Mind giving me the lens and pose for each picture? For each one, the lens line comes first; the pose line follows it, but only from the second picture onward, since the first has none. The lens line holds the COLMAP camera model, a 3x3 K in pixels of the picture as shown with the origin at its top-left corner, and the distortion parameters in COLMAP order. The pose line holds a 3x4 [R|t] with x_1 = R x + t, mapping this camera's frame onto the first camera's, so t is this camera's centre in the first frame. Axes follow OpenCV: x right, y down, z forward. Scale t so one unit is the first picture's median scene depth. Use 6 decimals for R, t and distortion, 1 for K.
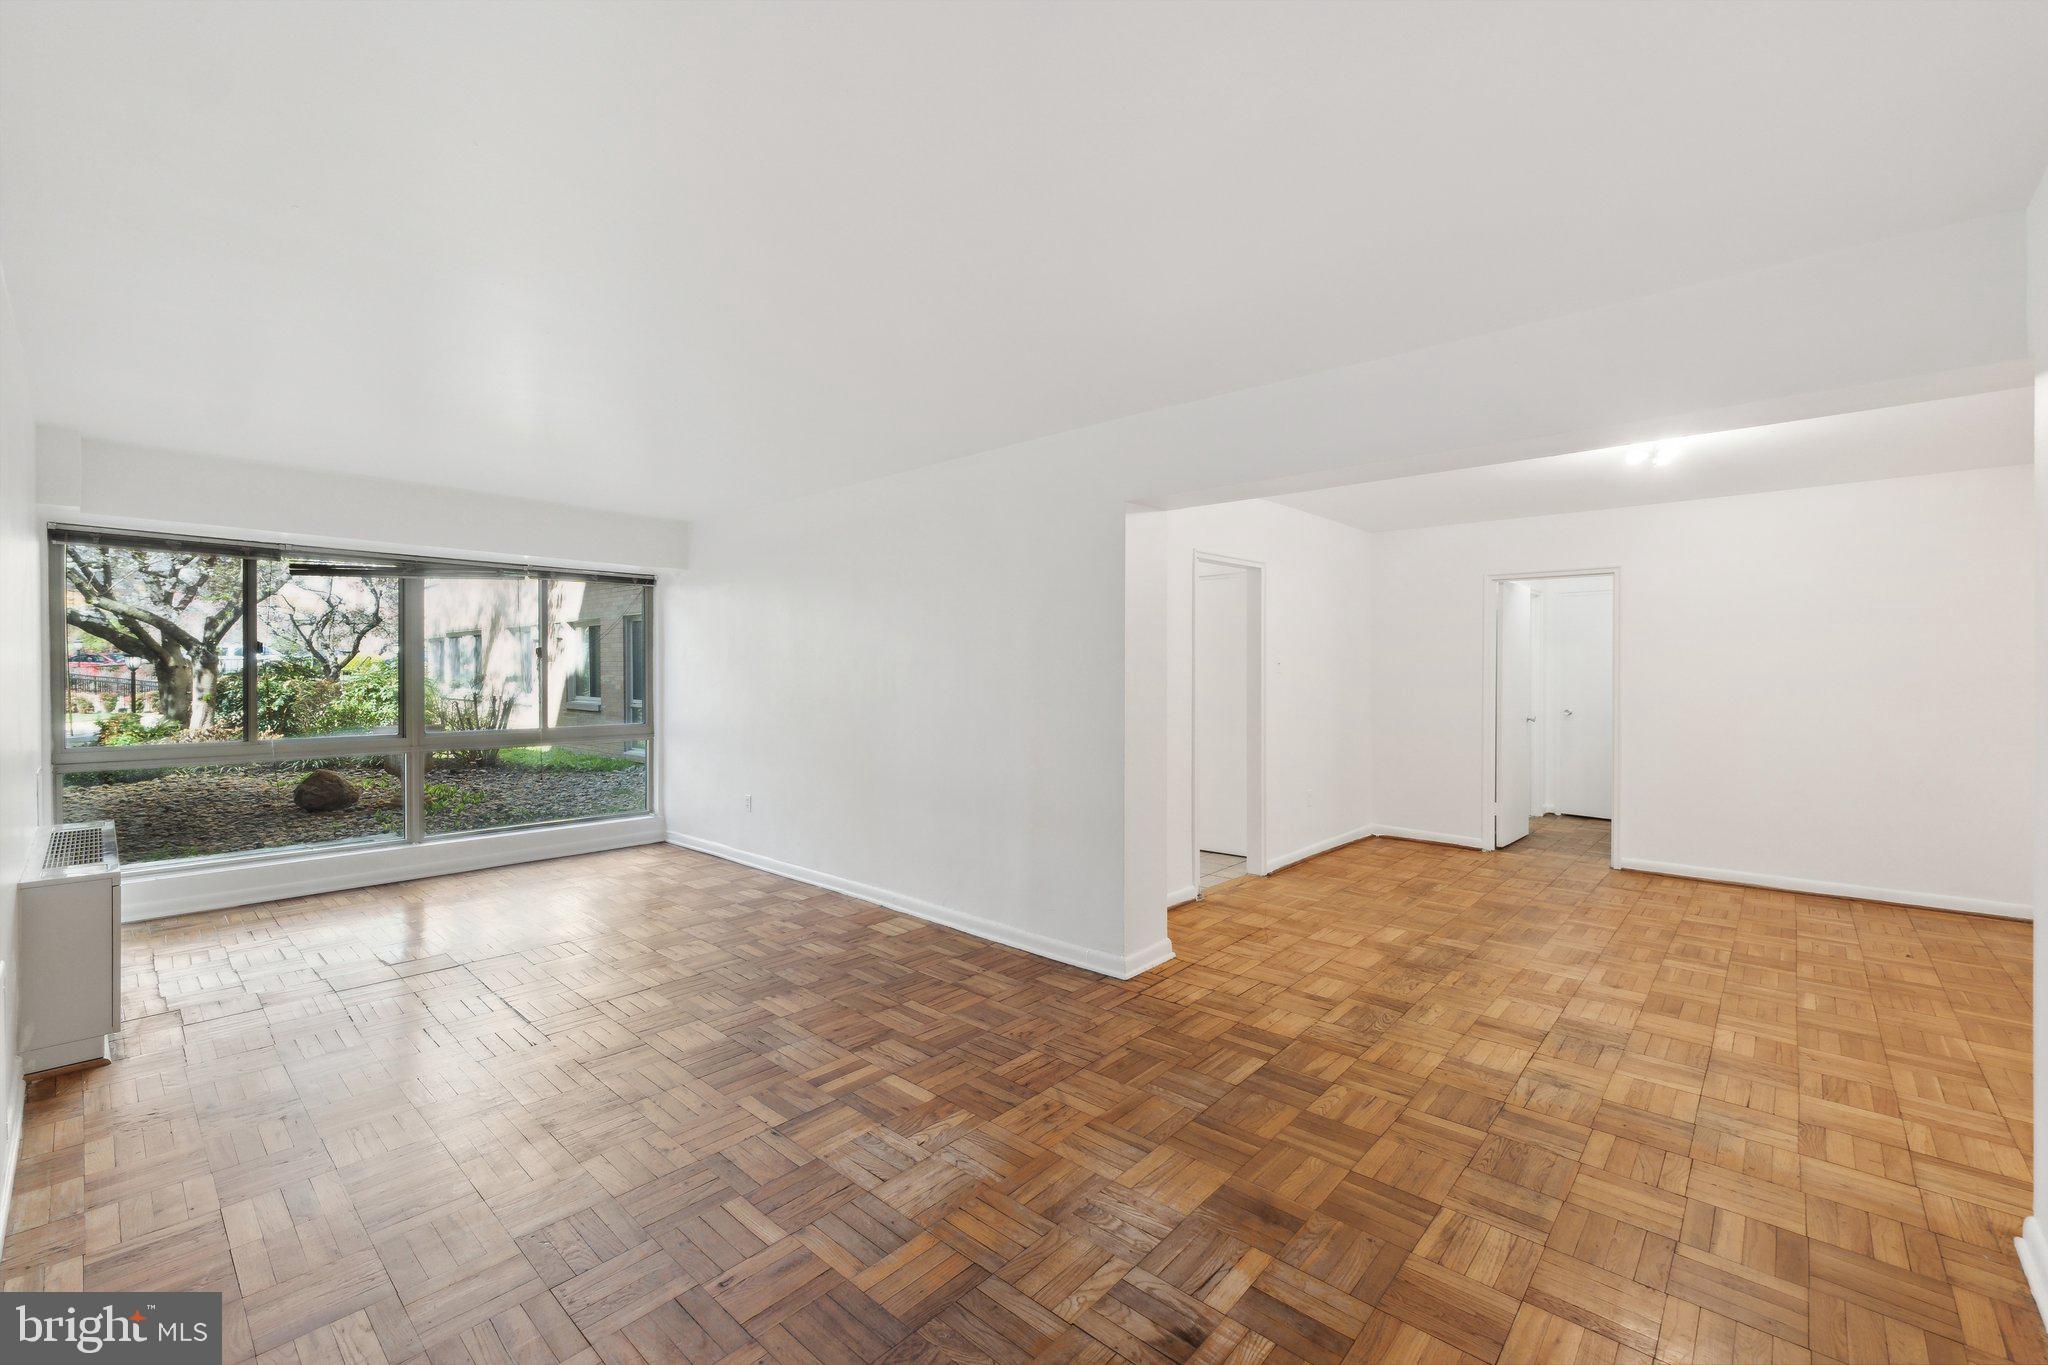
lens RADIAL K [[855.7, 0, 1024.0], [0, 855.7, 682.5], [0, 0, 1]] dist [-0.000214, 0.000200]
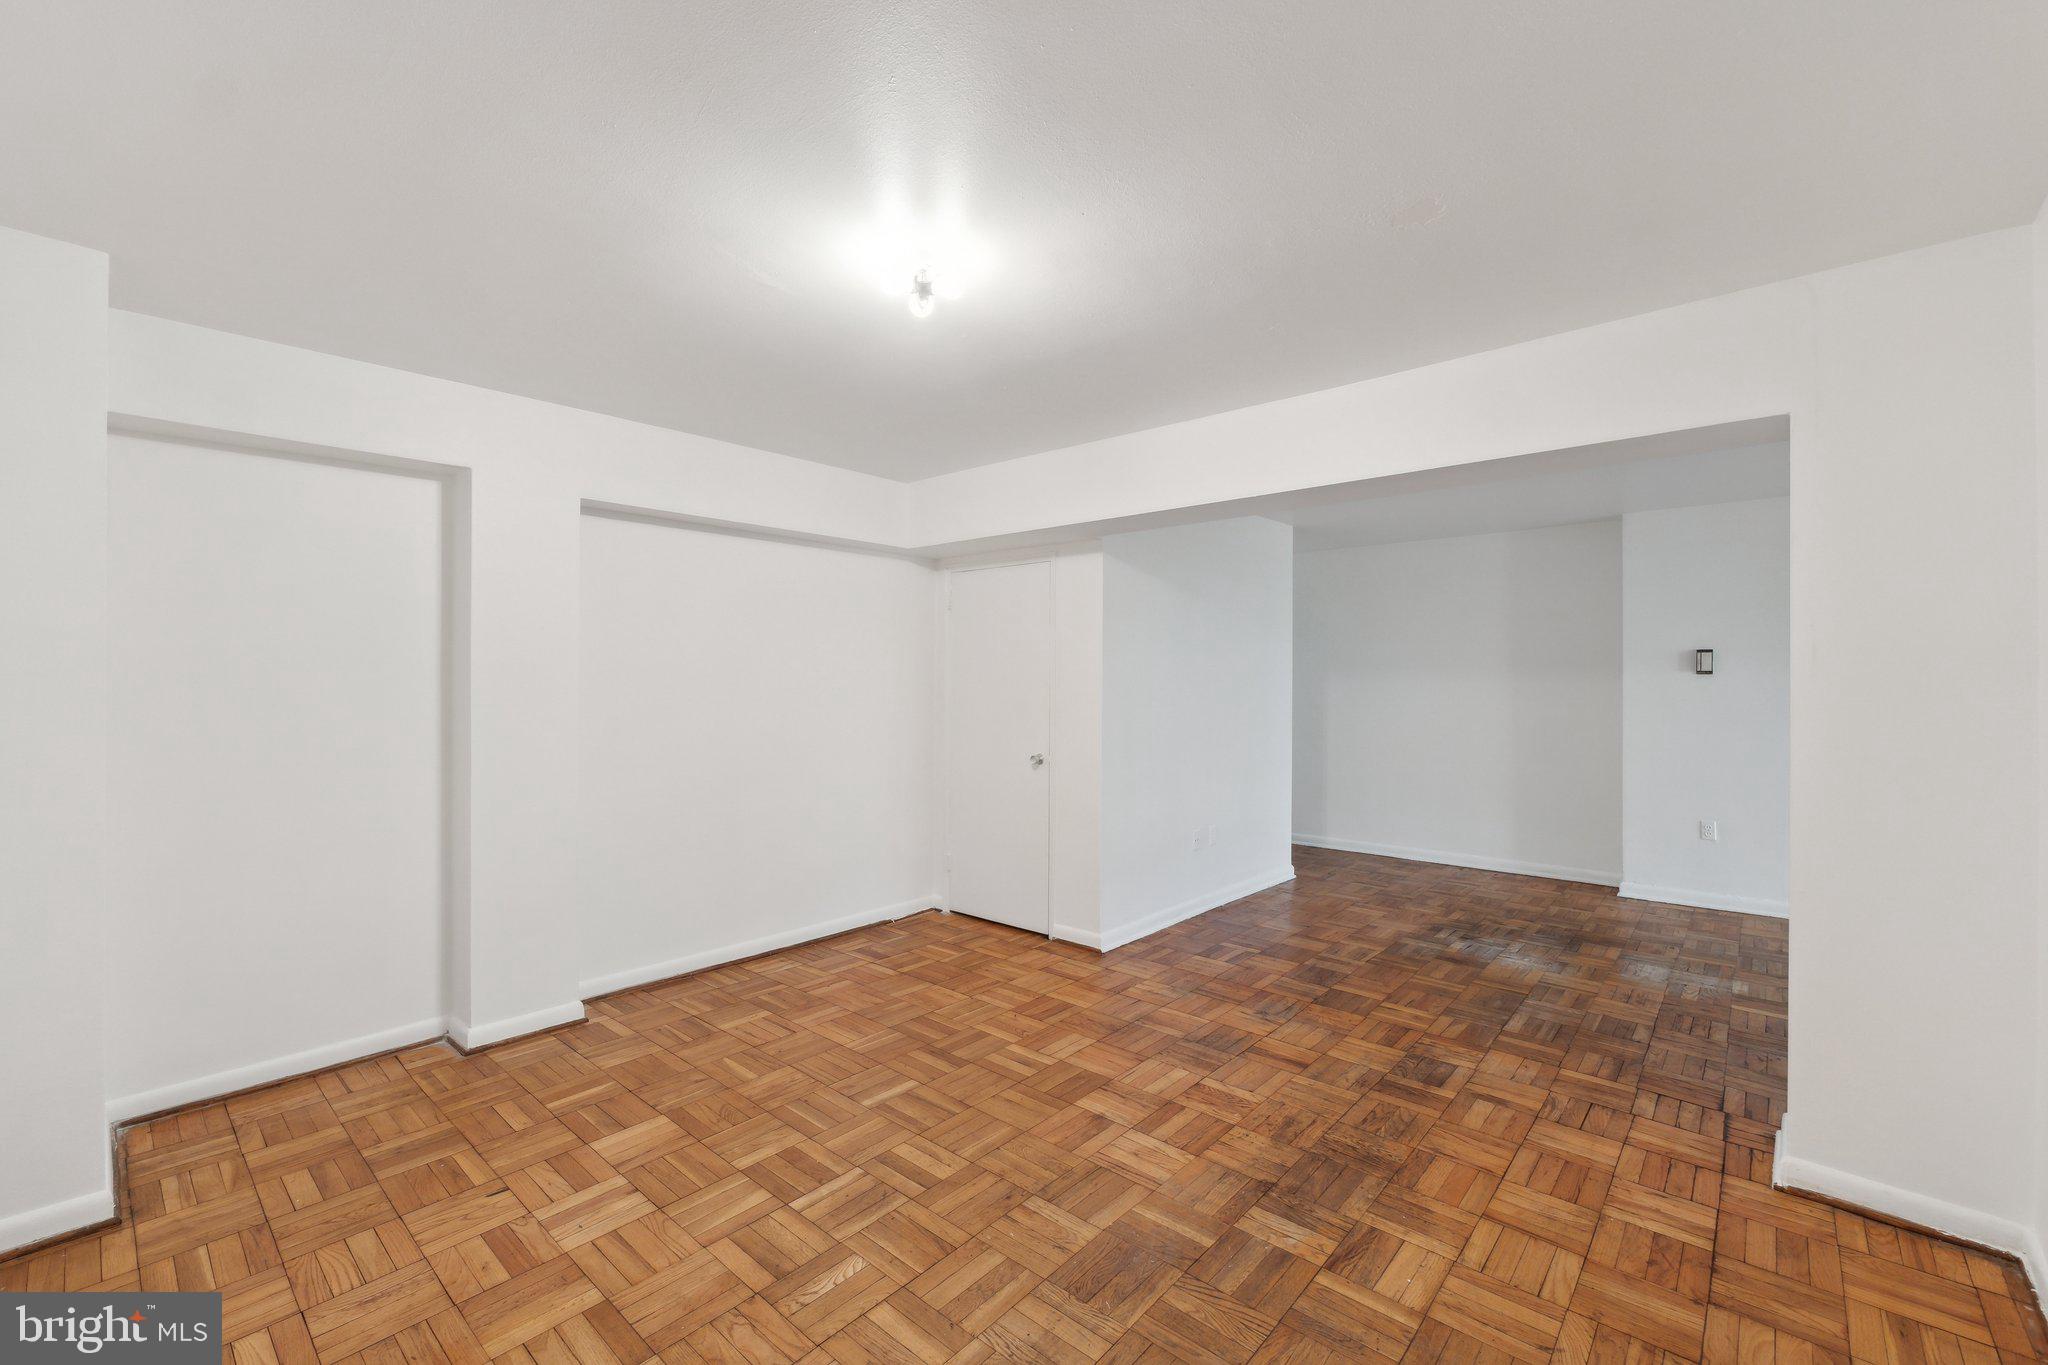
lens RADIAL K [[848.1, 0, 1024.0], [0, 848.1, 682.5], [0, 0, 1]] dist [-0.009991, -0.000209]
pose [[-0.999919, -0.002581, -0.012469, 0.732512], [-0.002796, 0.999846, 0.017306, -0.030742], [0.012423, 0.017340, -0.999772, 1.646047]]
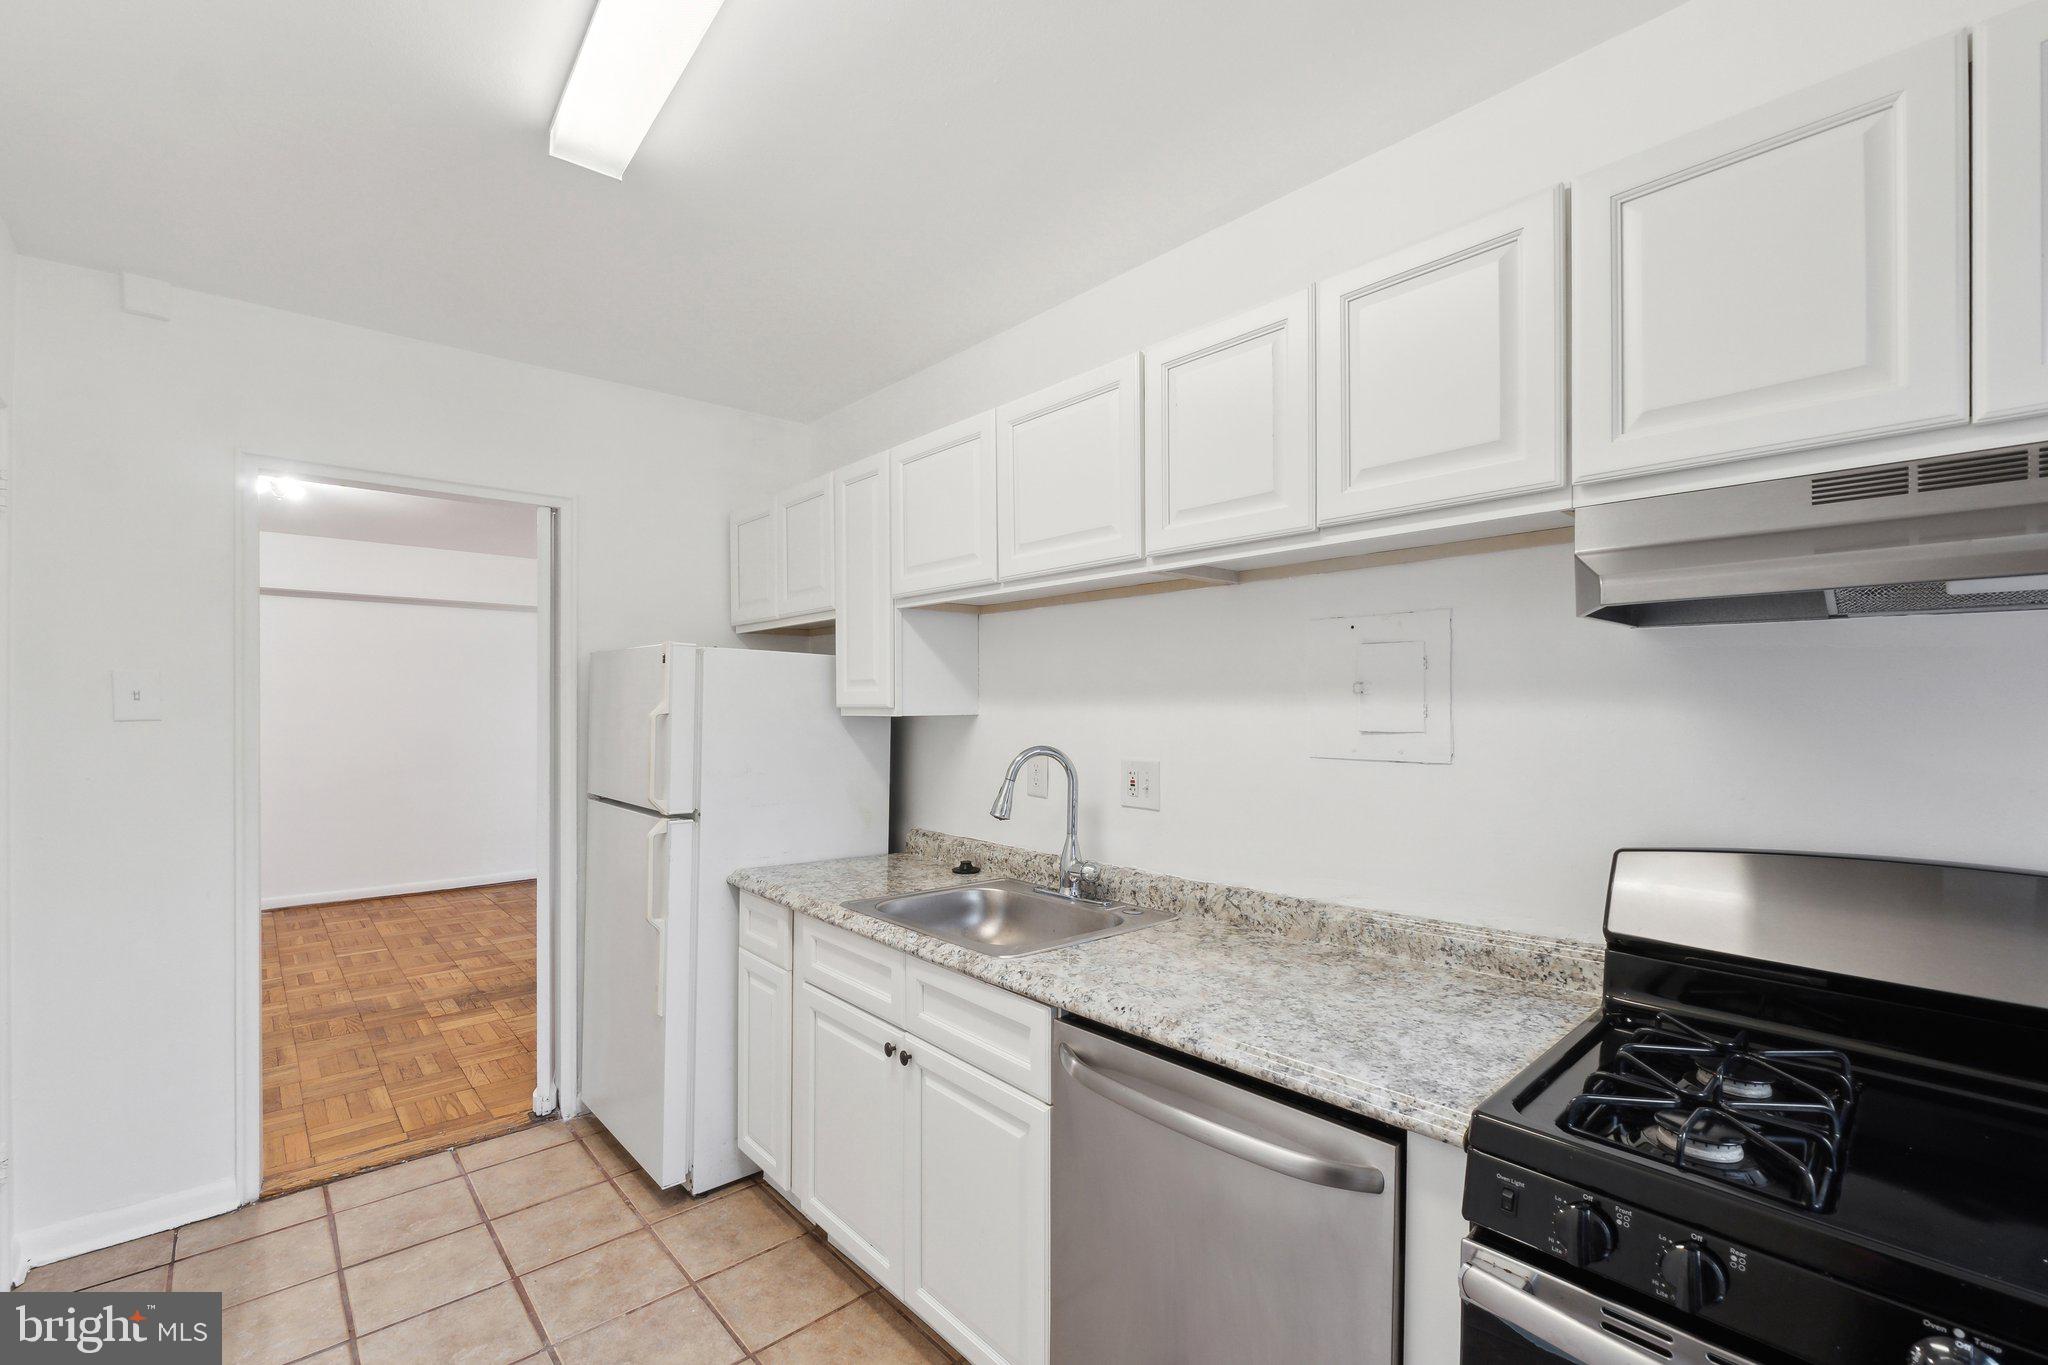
lens RADIAL K [[860.6, 0, 1024.3], [0, 860.6, 714.6], [0, 0, 1]] dist [-0.007869, -0.000797]
pose [[-0.995353, -0.002848, 0.096248, -0.222147], [-0.000245, 0.999634, 0.027047, -0.034373], [-0.096290, 0.026898, -0.994990, 2.032556]]
